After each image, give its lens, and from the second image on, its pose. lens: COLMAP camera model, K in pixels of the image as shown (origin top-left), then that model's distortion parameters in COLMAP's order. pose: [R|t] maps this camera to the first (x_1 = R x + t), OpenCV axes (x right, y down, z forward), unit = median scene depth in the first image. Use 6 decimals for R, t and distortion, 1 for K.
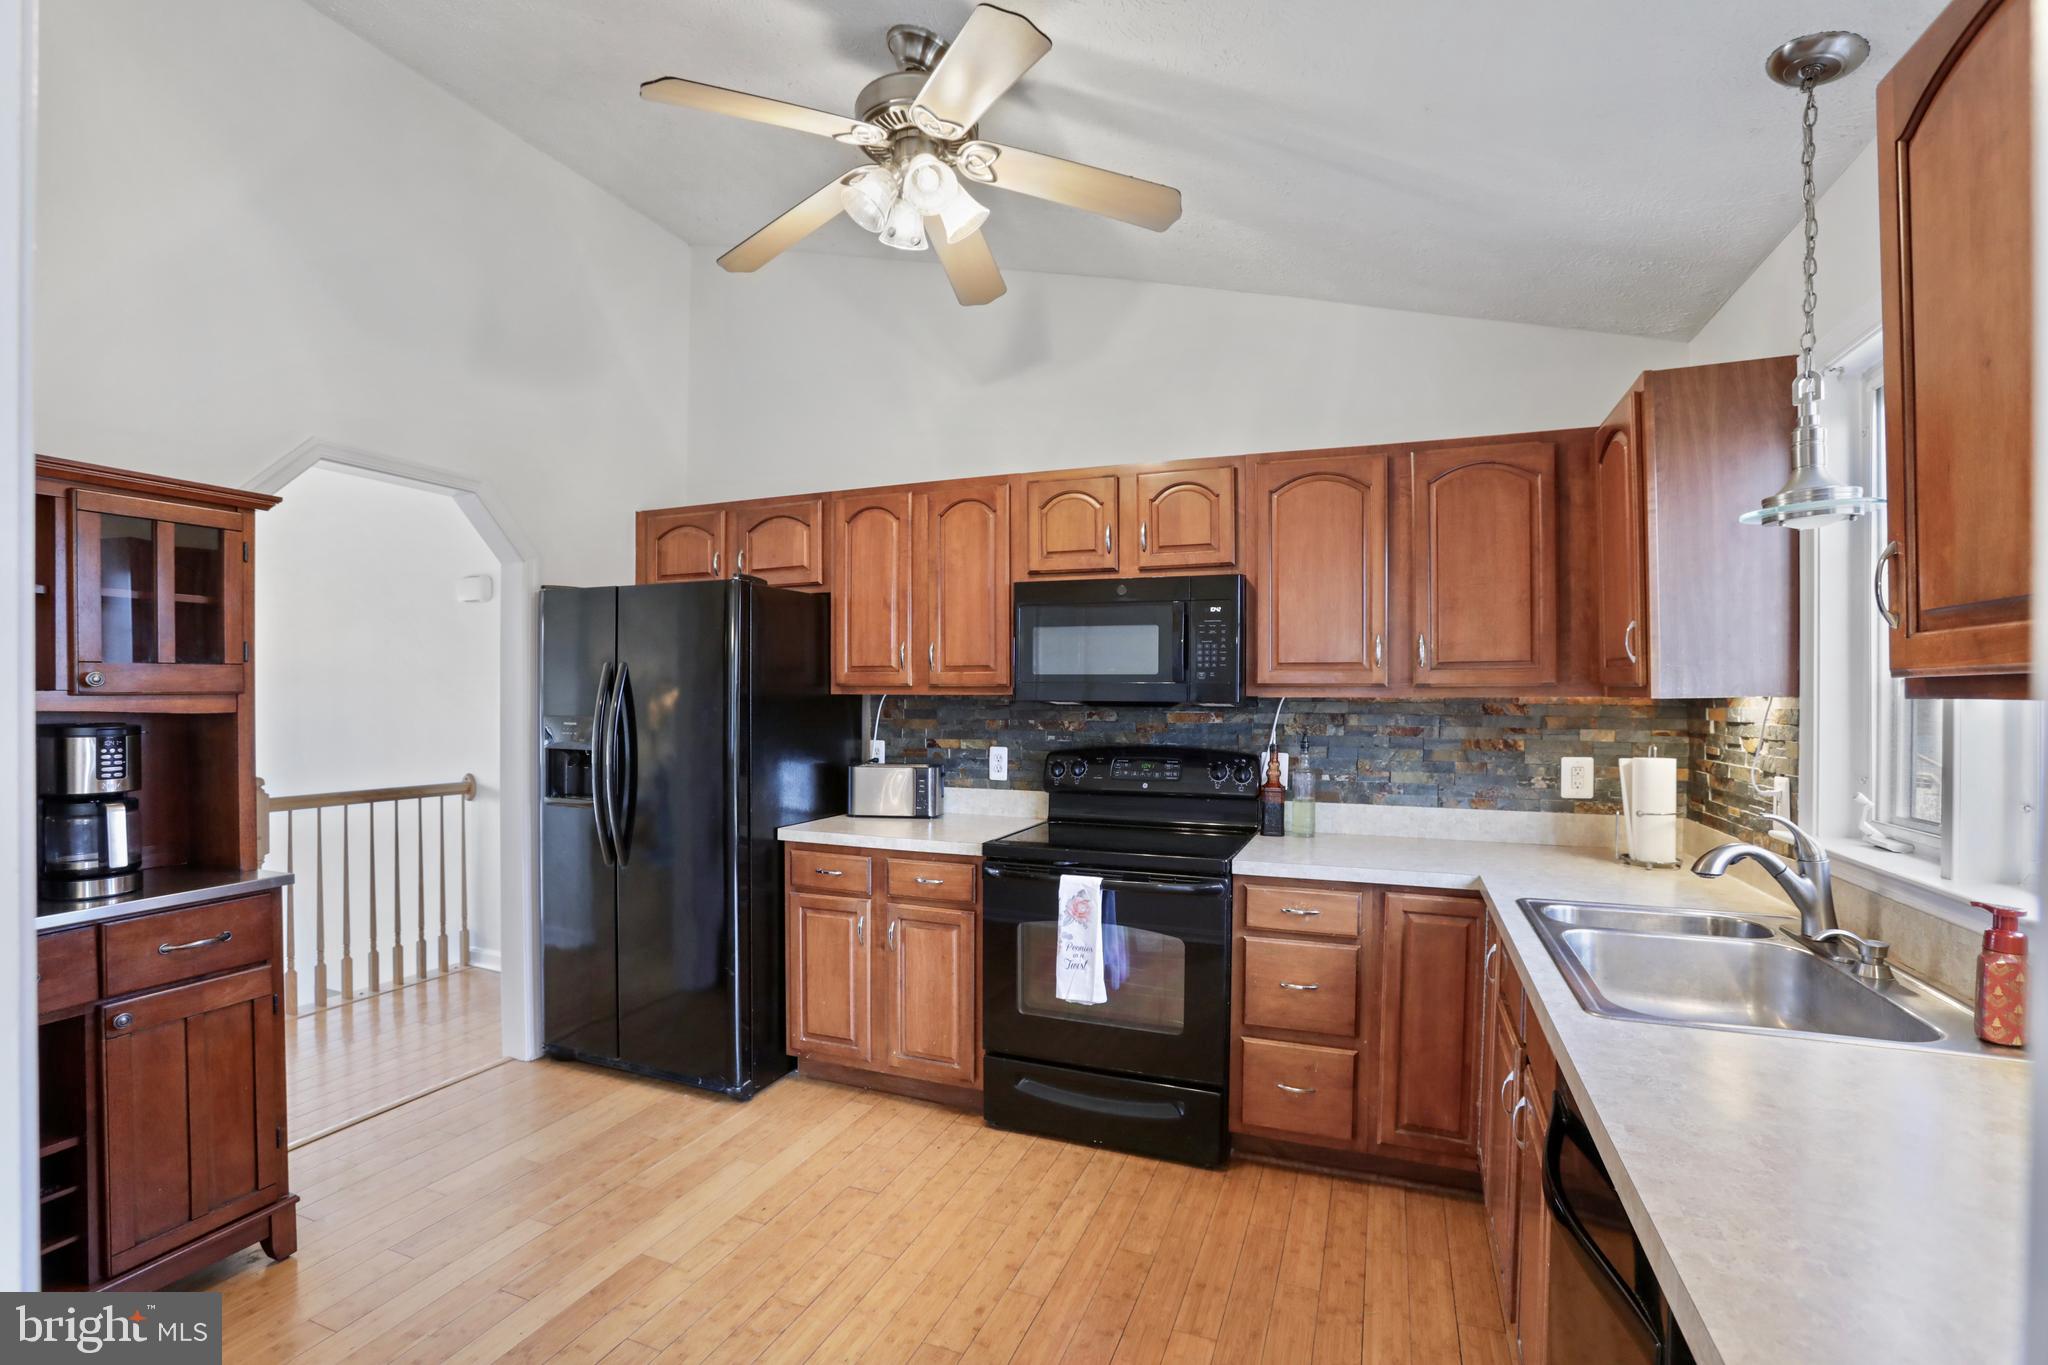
lens RADIAL K [[935.8, 0, 1039.5], [0, 935.8, 699.3], [0, 0, 1]] dist [-0.044233, 0.001862]
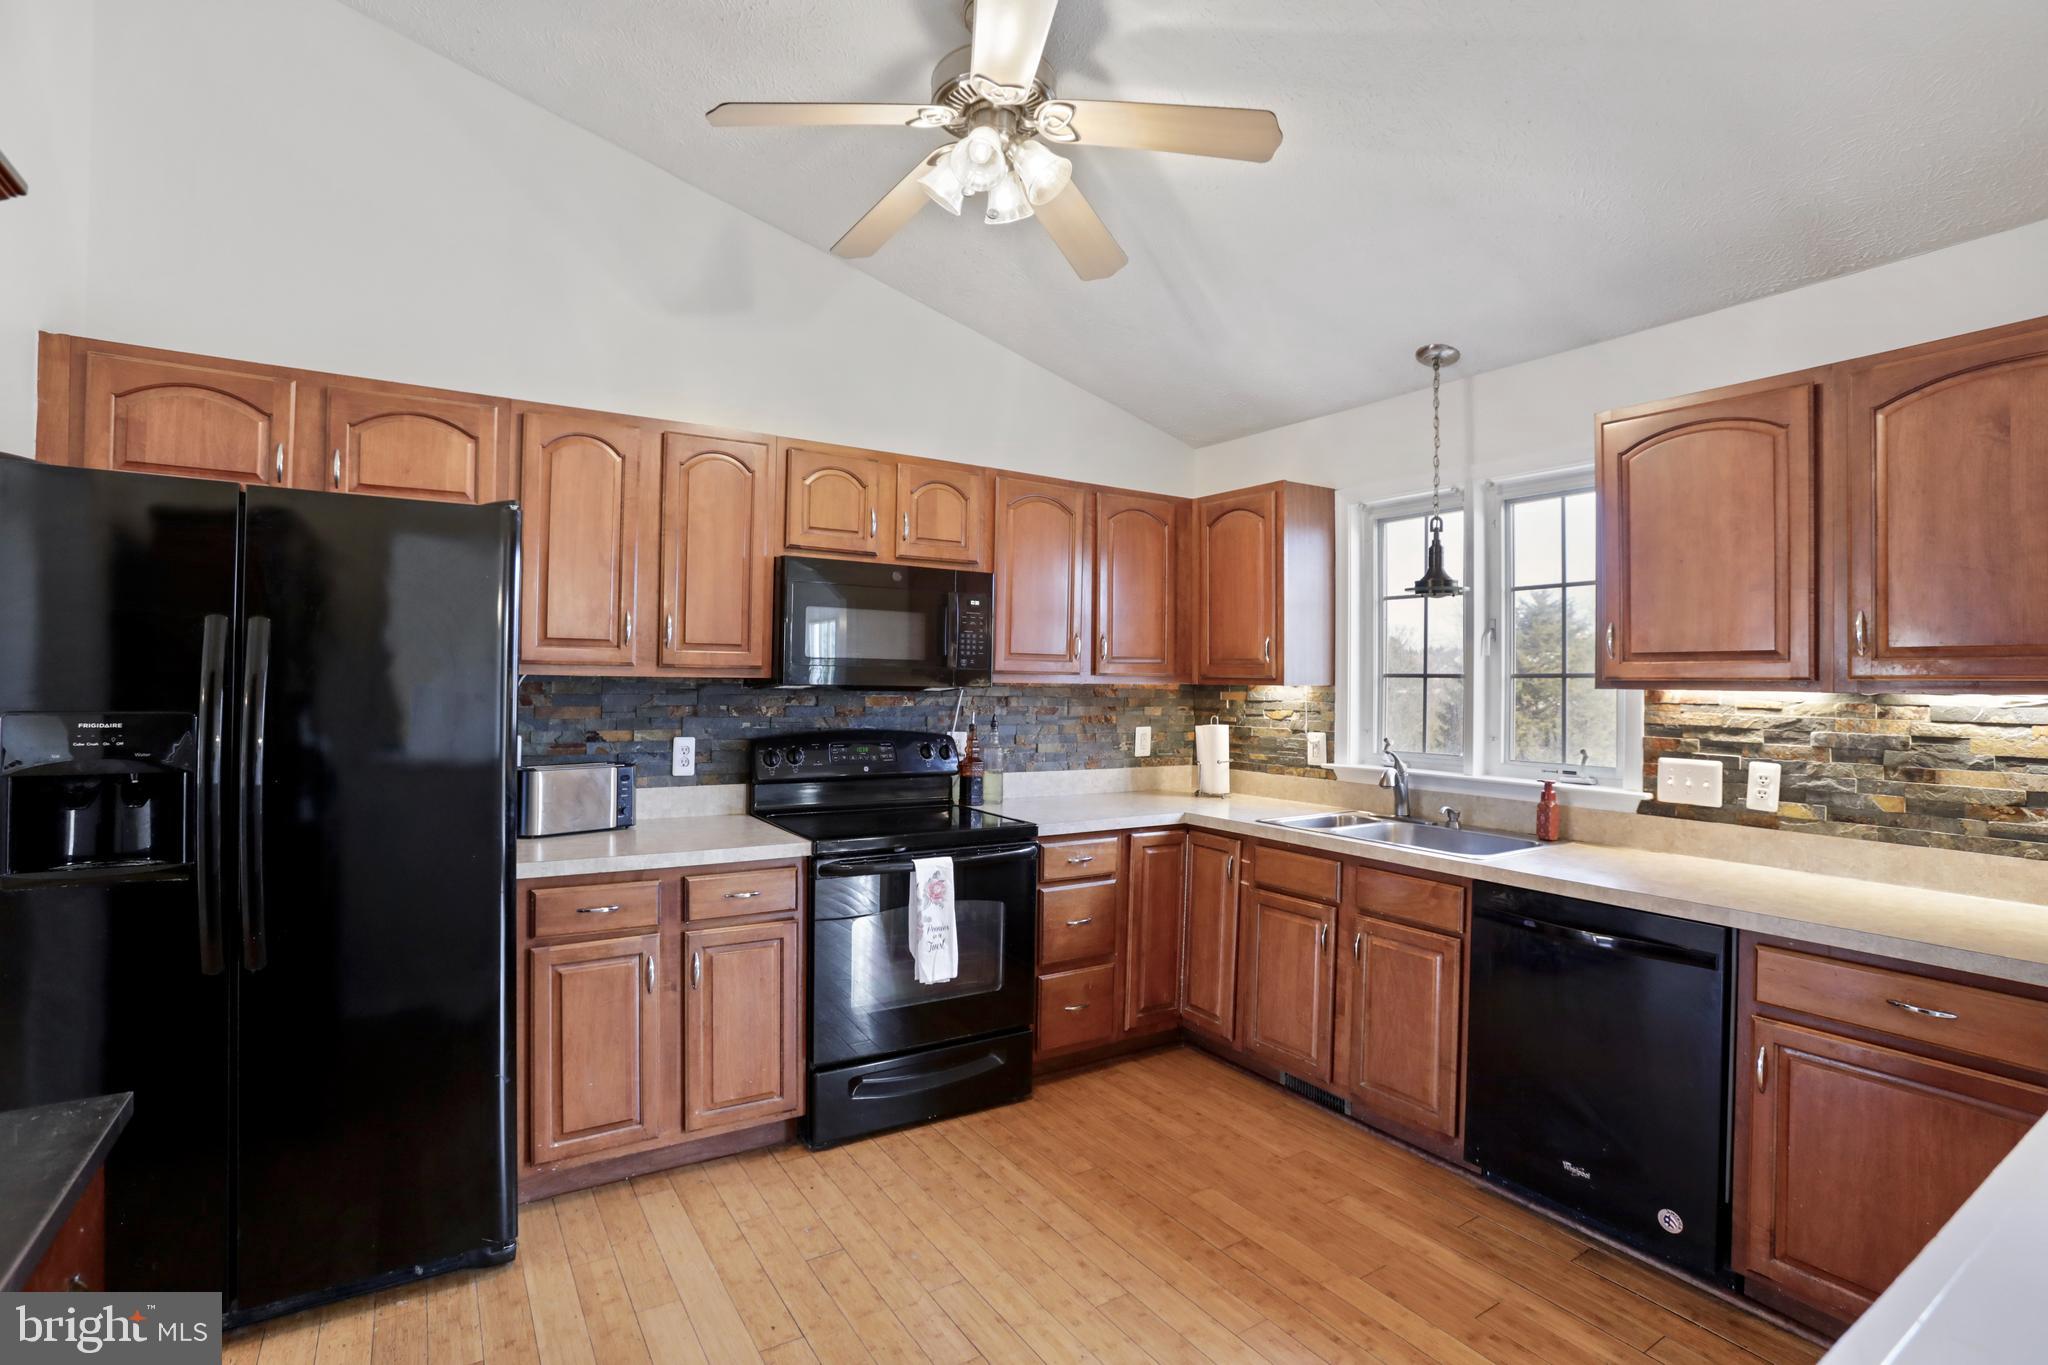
lens RADIAL K [[935.8, 0, 1025.9], [0, 935.8, 675.6], [0, 0, 1]] dist [-0.044233, 0.001862]
pose [[0.592500, 0.012885, 0.805467, -0.653922], [-0.007281, 0.999917, -0.010640, 0.001137], [-0.805537, 0.000439, 0.592545, 0.289576]]
